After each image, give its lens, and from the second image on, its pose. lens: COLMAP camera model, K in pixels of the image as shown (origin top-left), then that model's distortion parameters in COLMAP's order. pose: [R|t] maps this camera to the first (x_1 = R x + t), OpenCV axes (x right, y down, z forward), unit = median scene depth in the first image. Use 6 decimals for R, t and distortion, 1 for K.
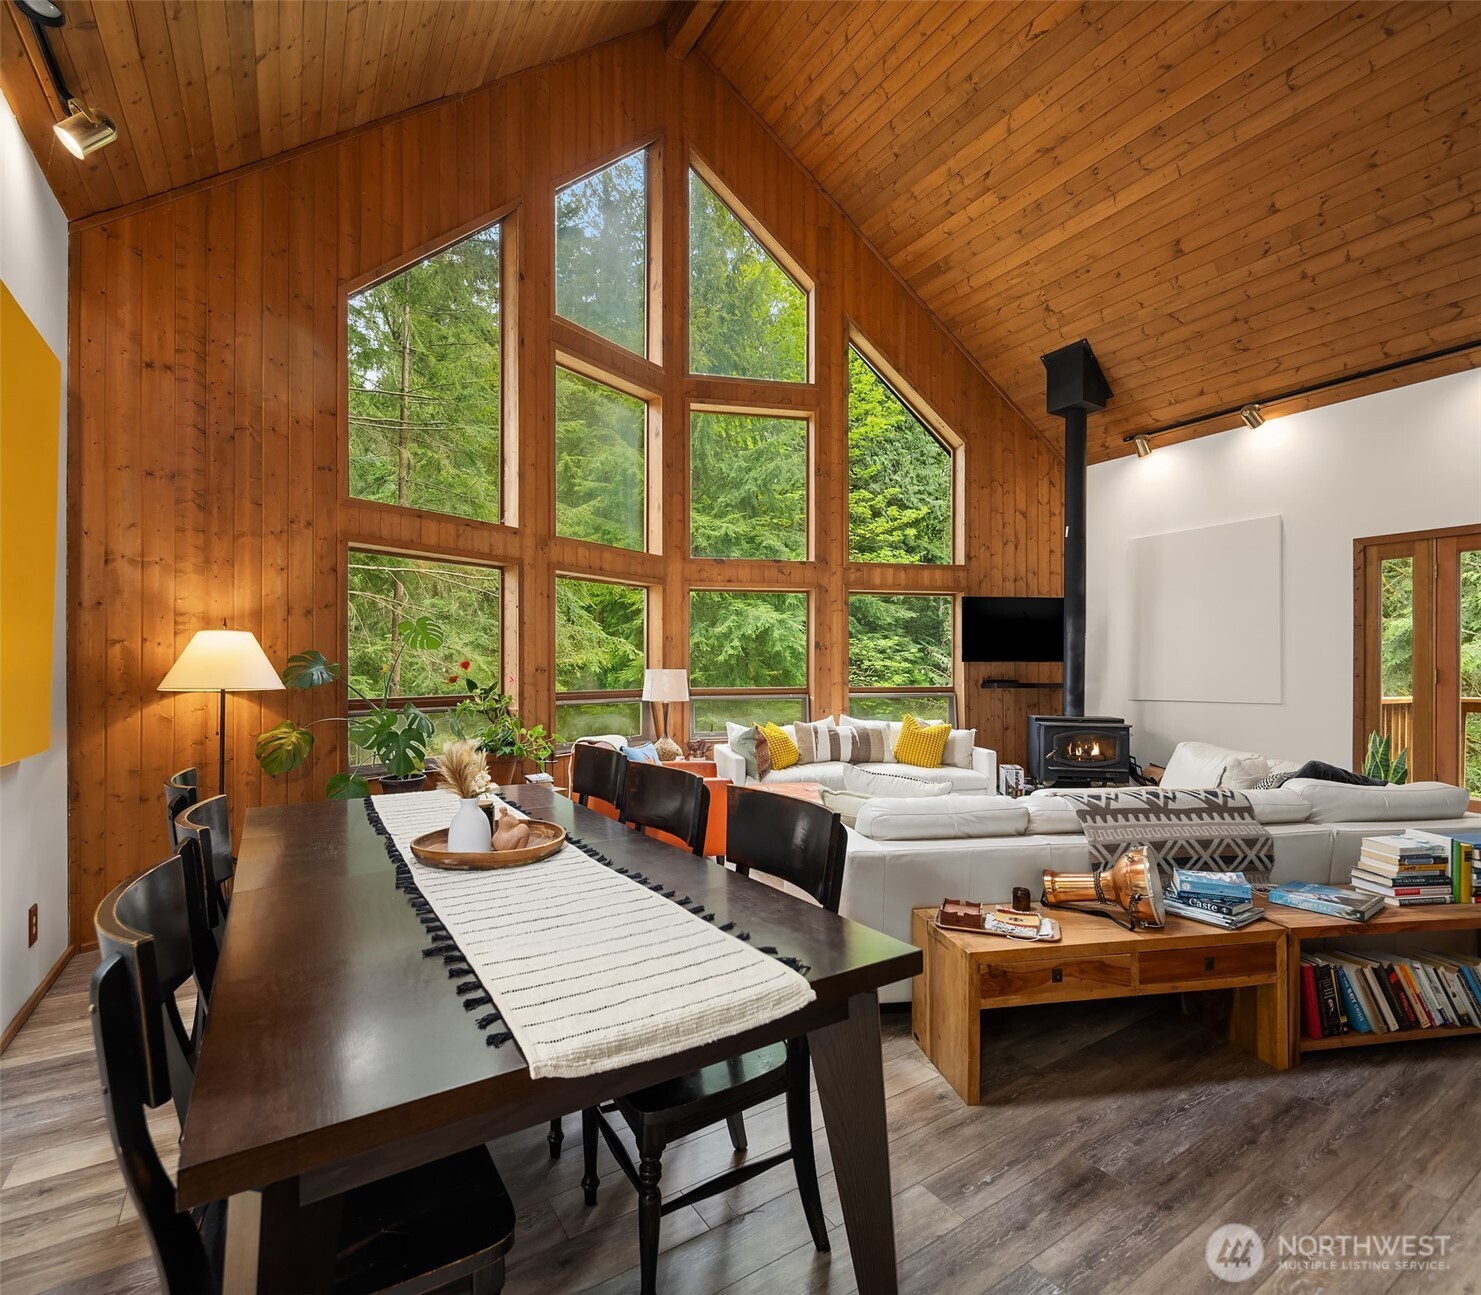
lens RADIAL K [[729.3, 0, 735.6], [0, 729.3, 662.7], [0, 0, 1]] dist [-0.000574, -0.002378]
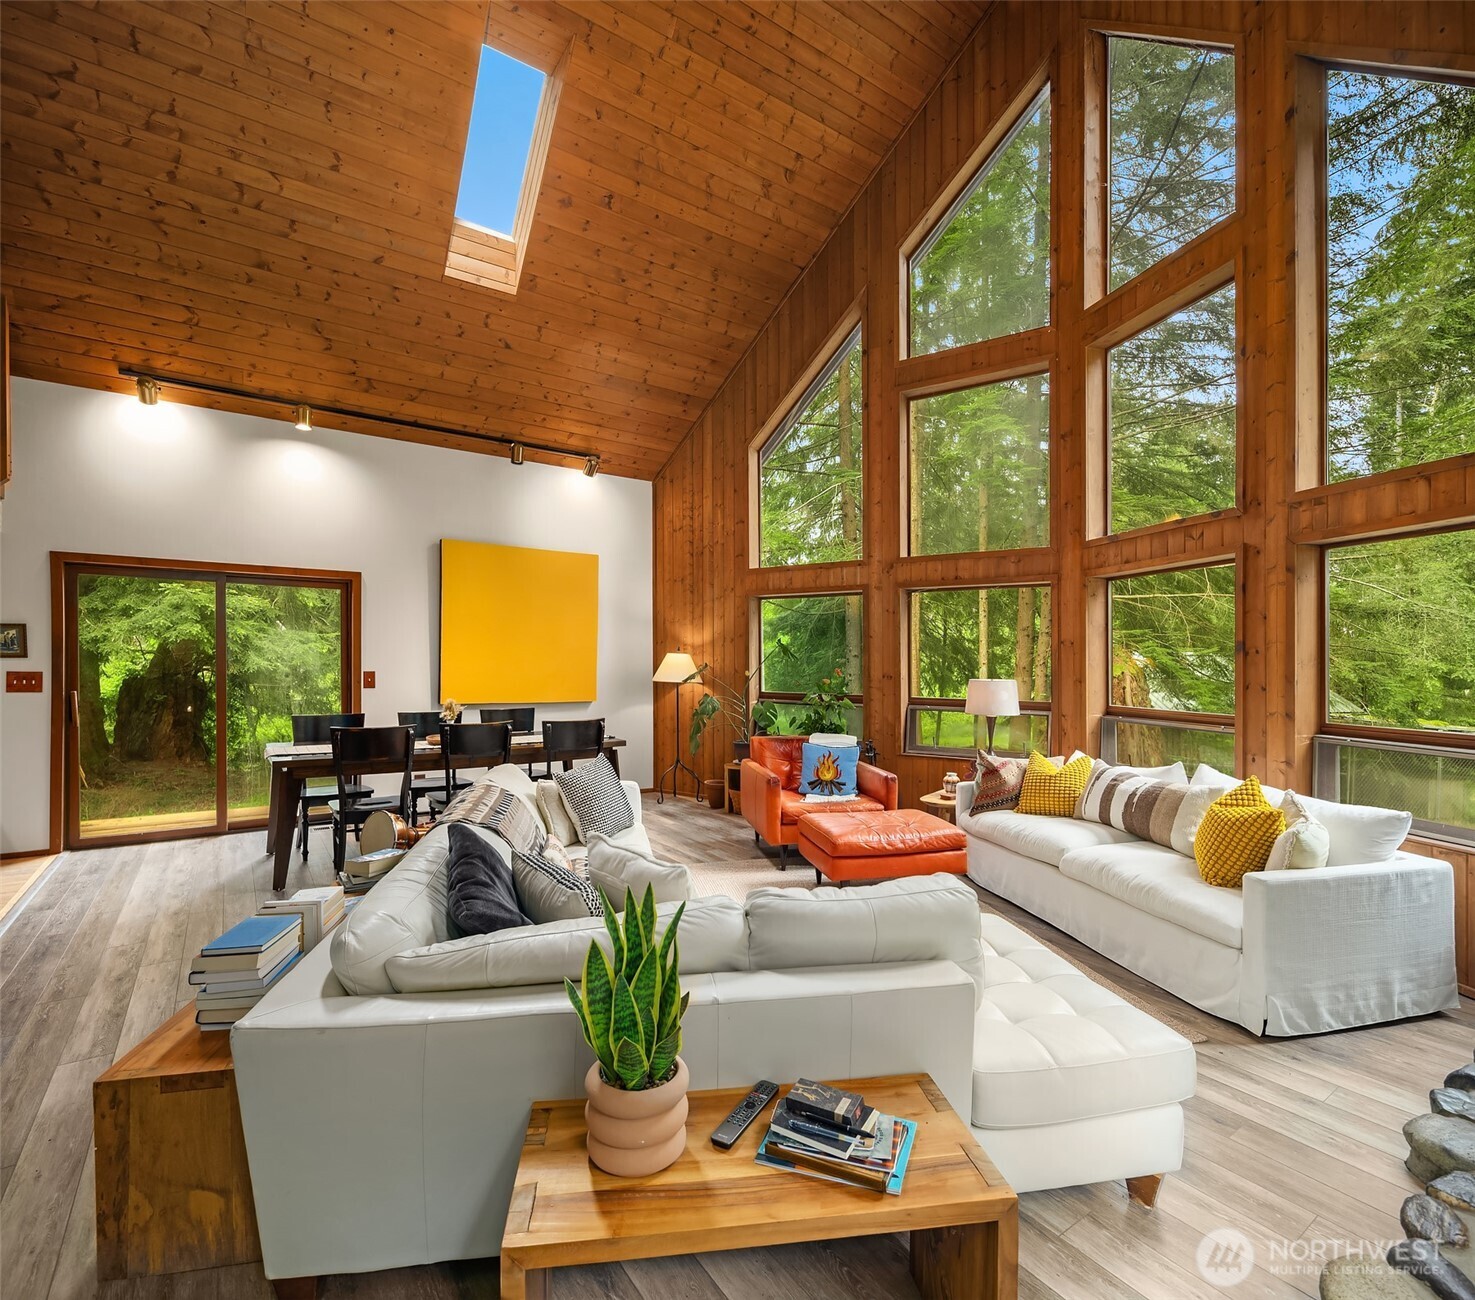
lens RADIAL K [[726.4, 0, 732.7], [0, 726.4, 665.1], [0, 0, 1]] dist [-0.000574, -0.002378]
pose [[0.028118, 0.005639, -0.999589, 1.104433], [-0.002127, 0.999982, 0.005582, -0.018089], [0.999602, 0.001969, 0.028129, 0.904759]]
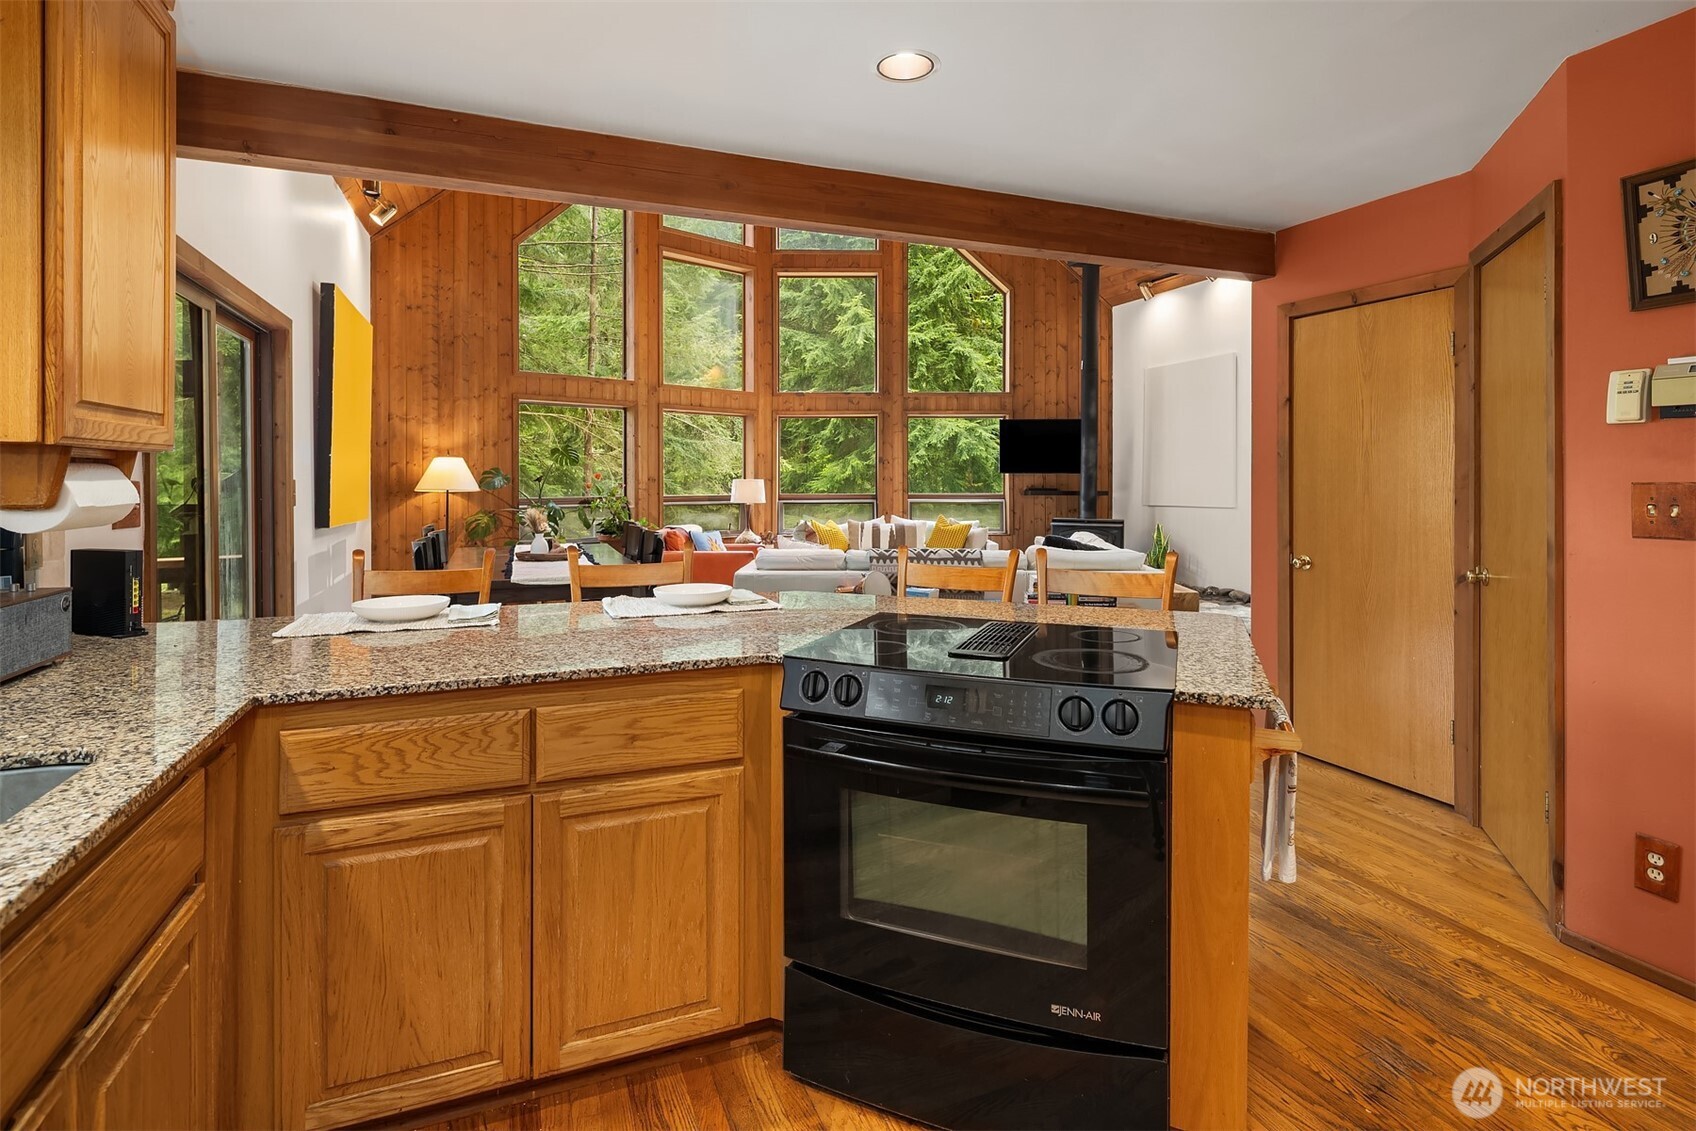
lens RADIAL K [[846.1, 0, 849.4], [0, 846.1, 472.4], [0, 0, 1]] dist [-0.001552, -0.000107]
pose [[0.984405, -0.000881, -0.175916, 0.498324], [0.001146, 0.999998, 0.001408, -0.007310], [0.175915, -0.001587, 0.984404, -0.685136]]
